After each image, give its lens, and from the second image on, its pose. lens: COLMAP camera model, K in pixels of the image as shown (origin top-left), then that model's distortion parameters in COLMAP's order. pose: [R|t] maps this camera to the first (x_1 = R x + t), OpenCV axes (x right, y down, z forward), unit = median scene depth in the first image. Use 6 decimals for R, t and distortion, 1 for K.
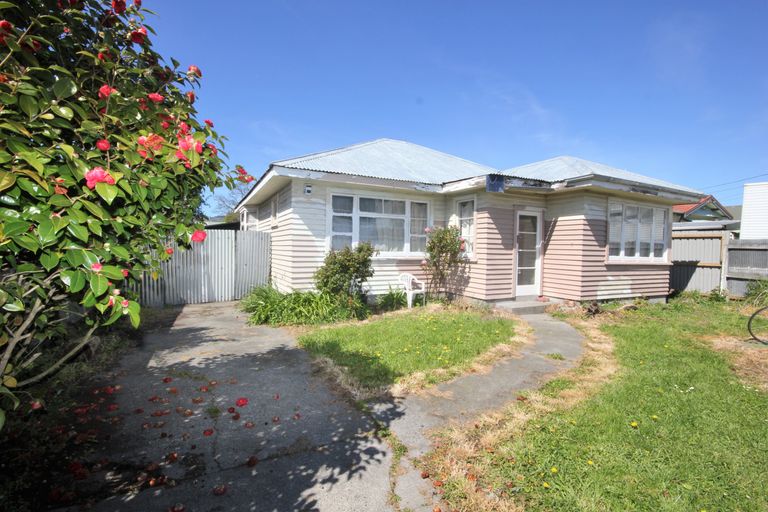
lens RADIAL K [[361.8, 0, 383.3], [0, 361.8, 257.4], [0, 0, 1]] dist [-0.001703, -0.000026]
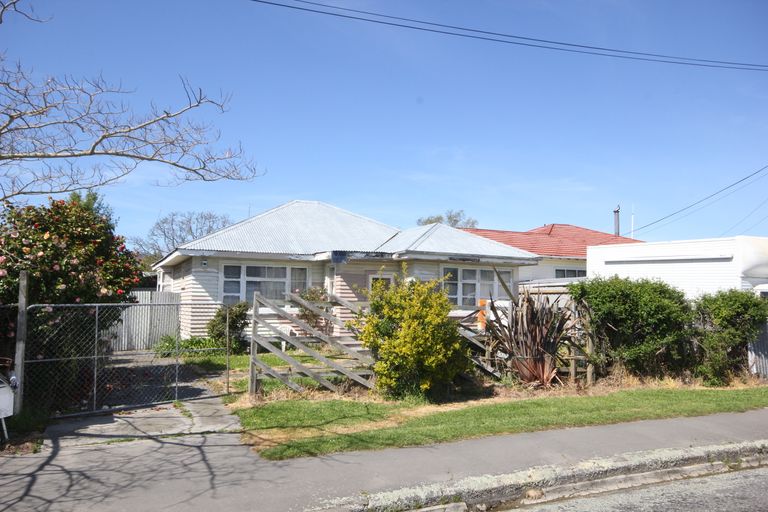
lens RADIAL K [[600.8, 0, 384.7], [0, 600.8, 257.5], [0, 0, 1]] dist [-0.002896, -0.000902]
pose [[0.999651, -0.011713, -0.023685, 0.481320], [0.009238, 0.994740, -0.102019, 0.028047], [0.024756, 0.101764, 0.994500, -1.132680]]
